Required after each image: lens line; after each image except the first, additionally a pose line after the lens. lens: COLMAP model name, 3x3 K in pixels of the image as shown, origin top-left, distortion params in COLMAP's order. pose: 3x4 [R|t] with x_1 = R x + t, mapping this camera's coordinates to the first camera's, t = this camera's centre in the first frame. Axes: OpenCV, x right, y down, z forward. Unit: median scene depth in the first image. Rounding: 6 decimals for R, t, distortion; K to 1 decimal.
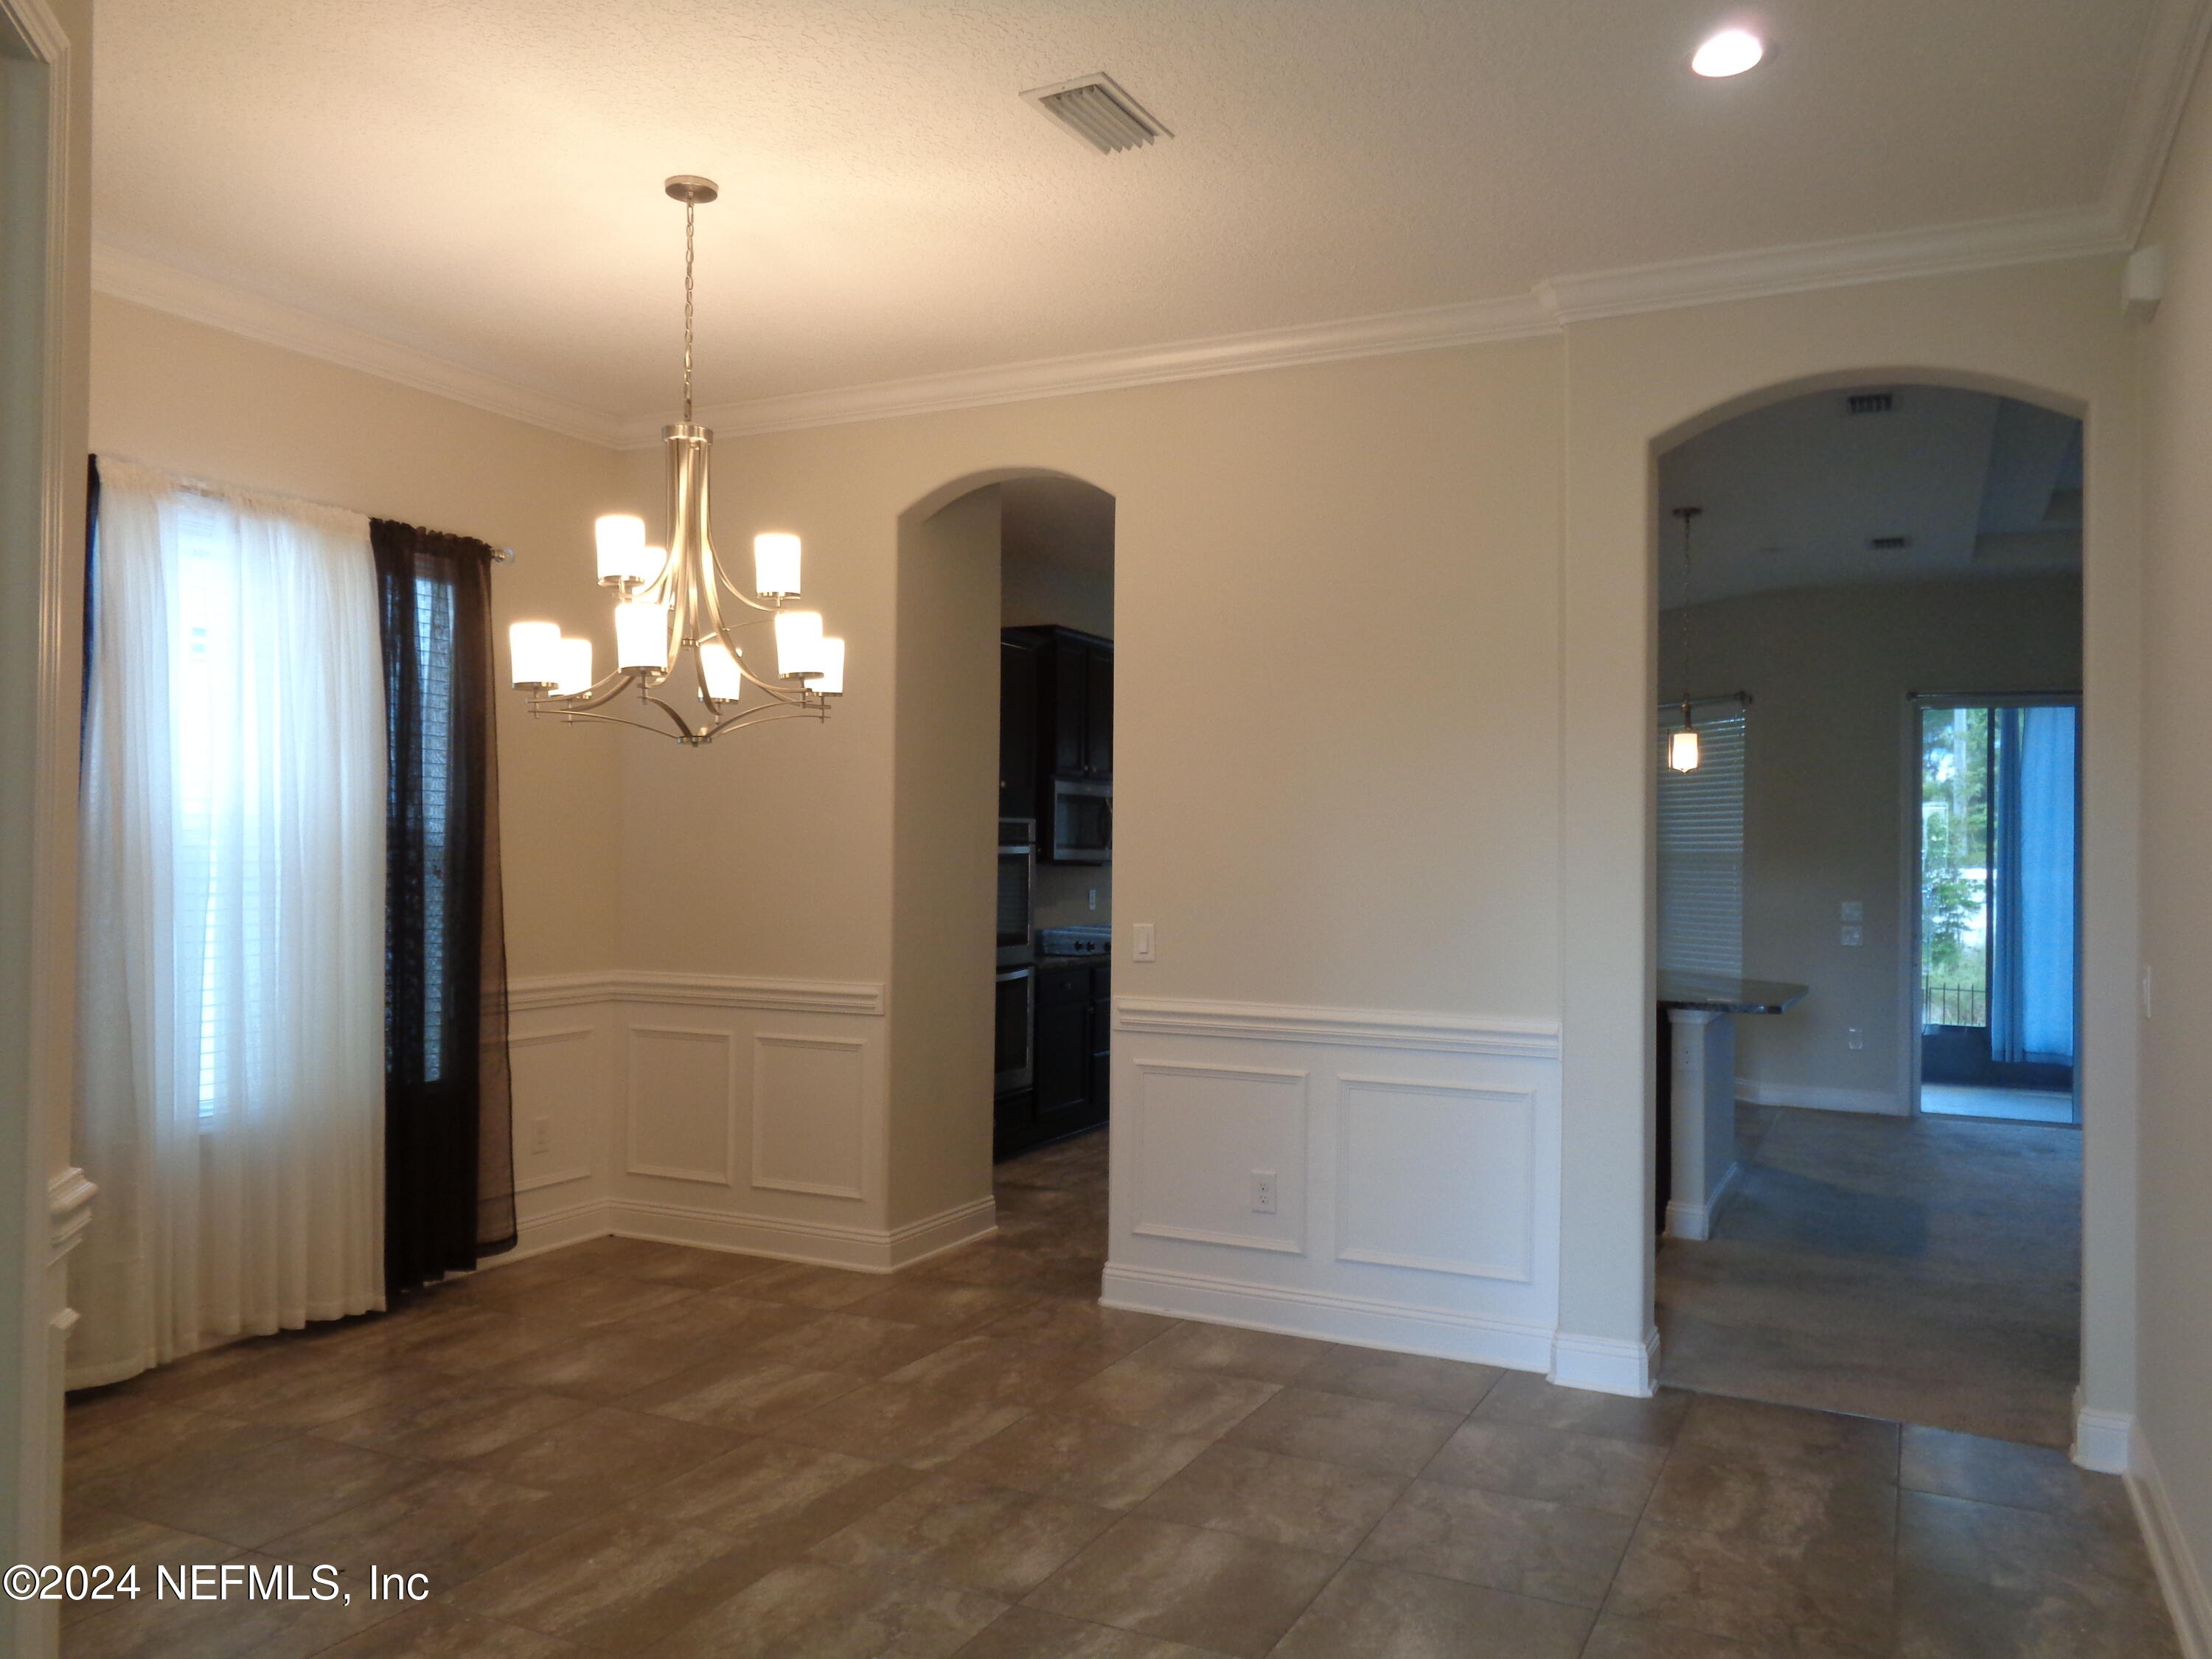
lens RADIAL K [[1647.9, 0, 1084.0], [0, 1647.9, 789.3], [0, 0, 1]] dist [-0.012490, 0.010447]
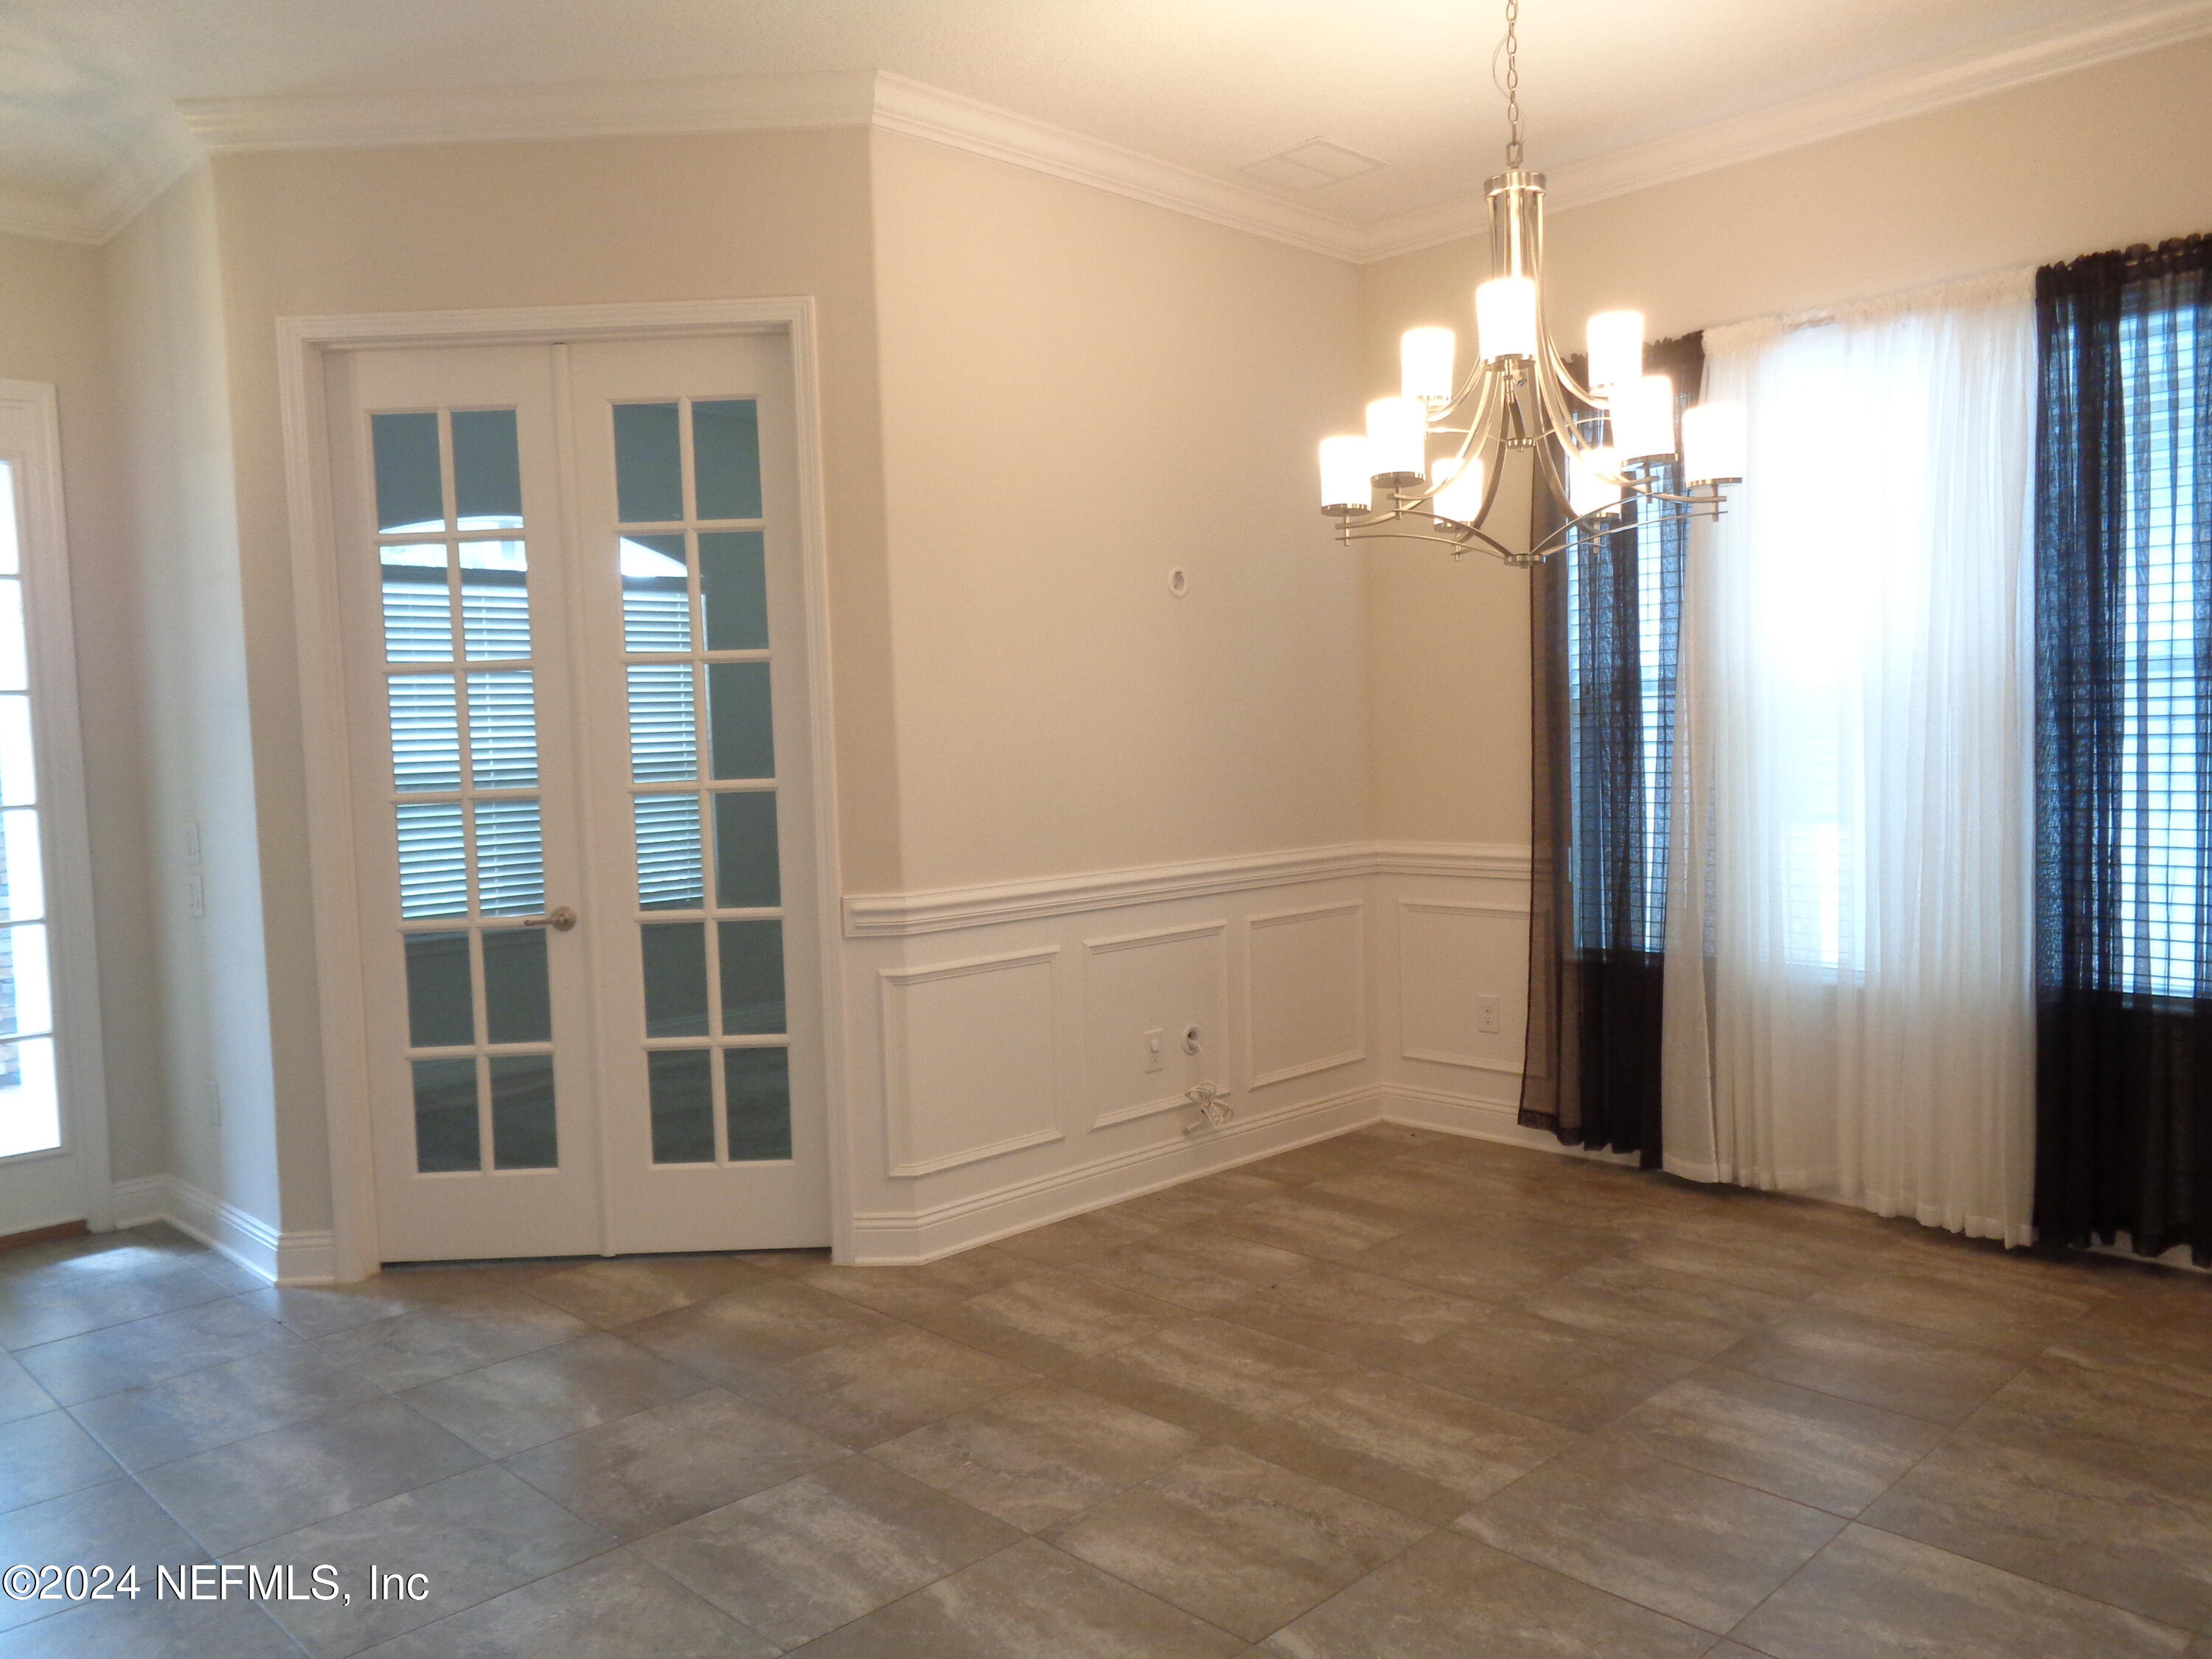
lens RADIAL K [[1647.9, 0, 1084.0], [0, 1647.9, 789.3], [0, 0, 1]] dist [-0.012490, 0.010447]
pose [[-0.300756, 0.042135, -0.952770, 0.658226], [0.053119, 0.998213, 0.027377, 0.054243], [0.952221, -0.042376, -0.302457, 1.098071]]
